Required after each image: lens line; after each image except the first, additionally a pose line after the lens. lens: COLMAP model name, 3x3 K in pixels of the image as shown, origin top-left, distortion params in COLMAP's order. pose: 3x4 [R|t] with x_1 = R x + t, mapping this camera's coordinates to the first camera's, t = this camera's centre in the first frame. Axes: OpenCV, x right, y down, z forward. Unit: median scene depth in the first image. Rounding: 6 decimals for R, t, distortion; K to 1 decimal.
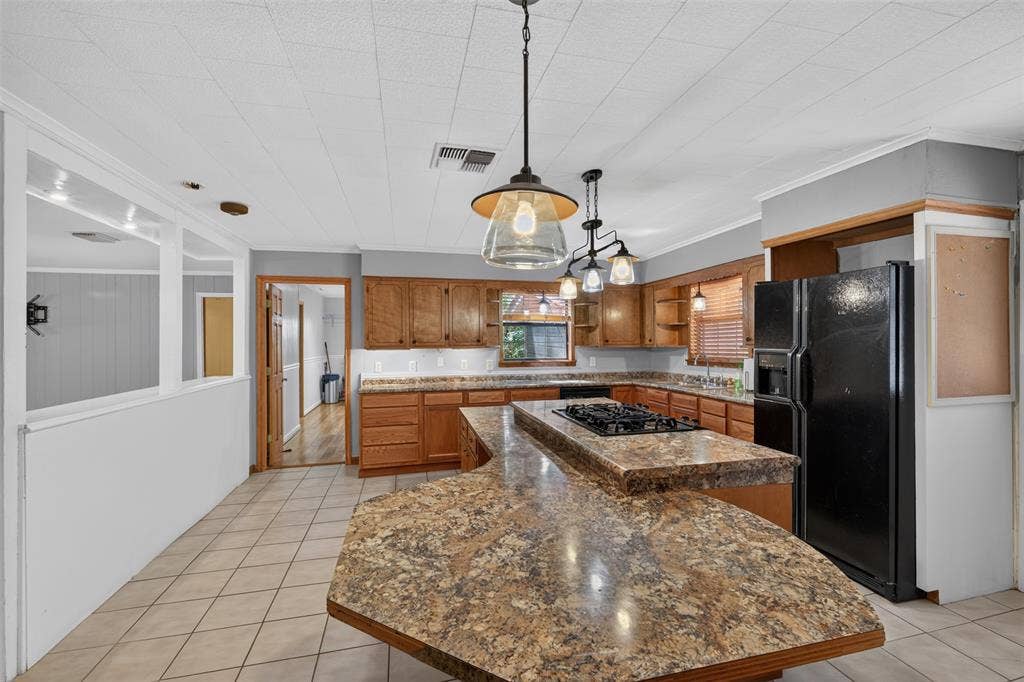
lens RADIAL K [[443.0, 0, 516.6], [0, 443.0, 340.6], [0, 0, 1]] dist [0.004503, -0.002162]
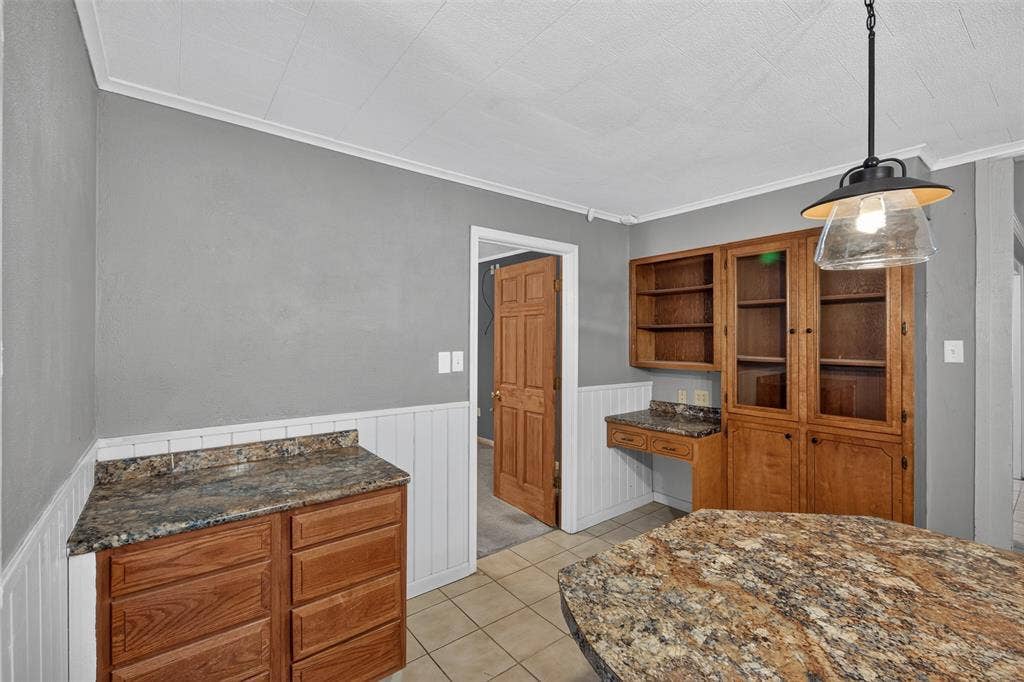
lens RADIAL K [[443.0, 0, 514.8], [0, 443.0, 335.9], [0, 0, 1]] dist [0.004503, -0.002162]
pose [[-0.916072, 0.008648, -0.400920, 0.778148], [0.009890, 0.999951, -0.001028, -0.026740], [0.400891, -0.004907, -0.916112, 1.143299]]
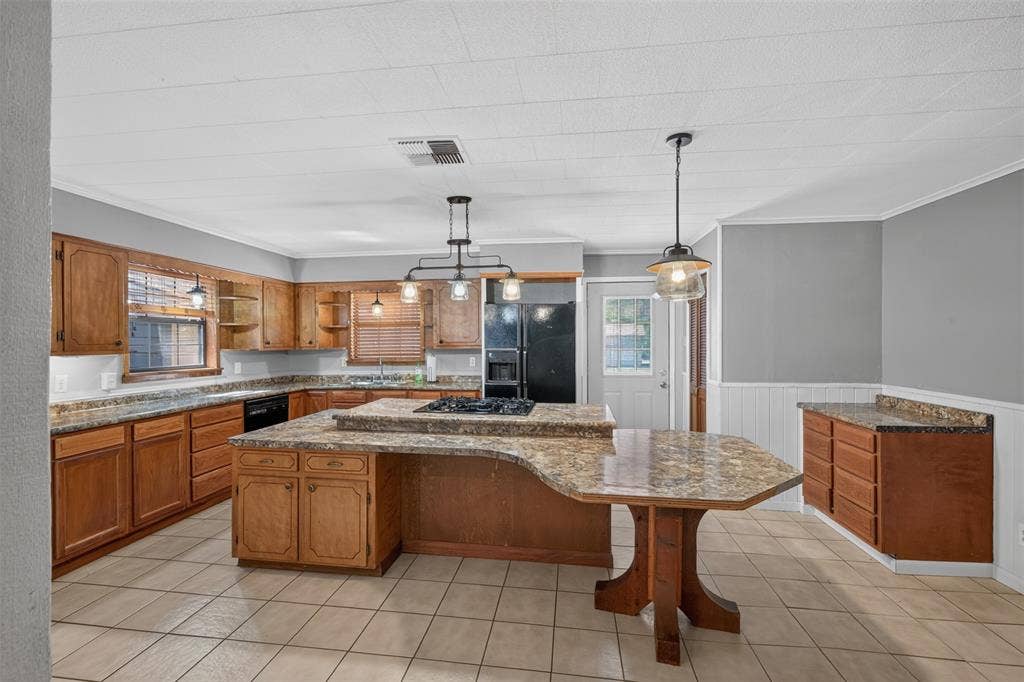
lens RADIAL K [[443.0, 0, 514.8], [0, 443.0, 340.6], [0, 0, 1]] dist [0.004503, -0.002162]
pose [[0.374001, 0.005814, 0.927410, -1.359055], [-0.001142, 0.999982, -0.005808, 0.000726], [-0.927427, 0.001113, 0.374001, 0.700901]]
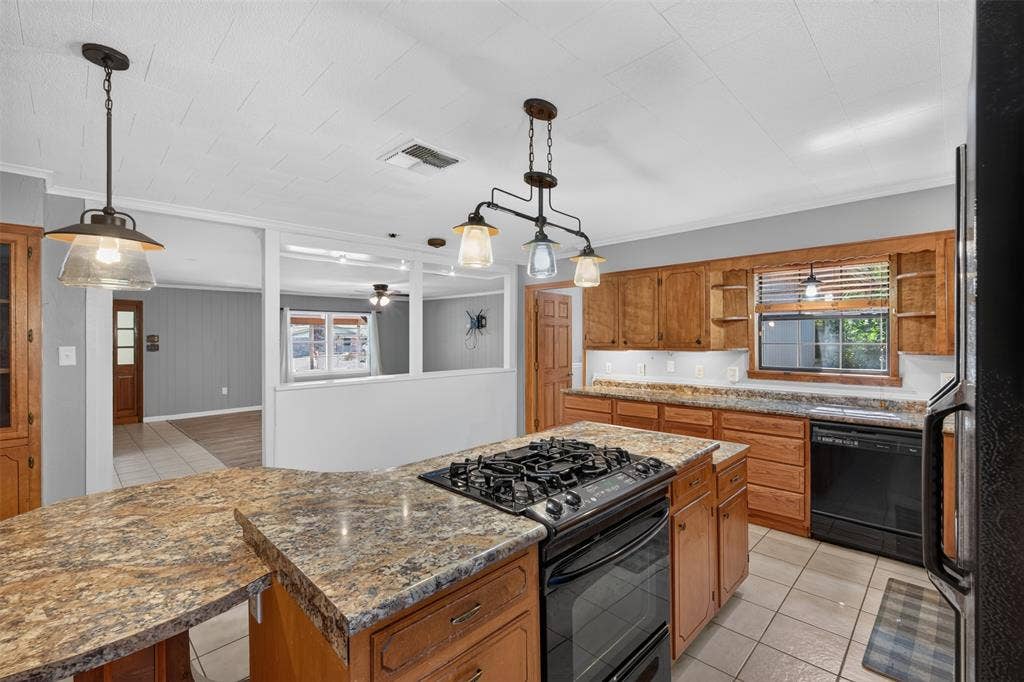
lens RADIAL K [[443.0, 0, 515.6], [0, 443.0, 339.7], [0, 0, 1]] dist [0.004503, -0.002162]
pose [[0.518615, 0.004802, -0.854995, 1.192673], [0.004336, 0.999957, 0.008246, -0.031020], [0.854997, -0.007984, 0.518571, 0.976976]]
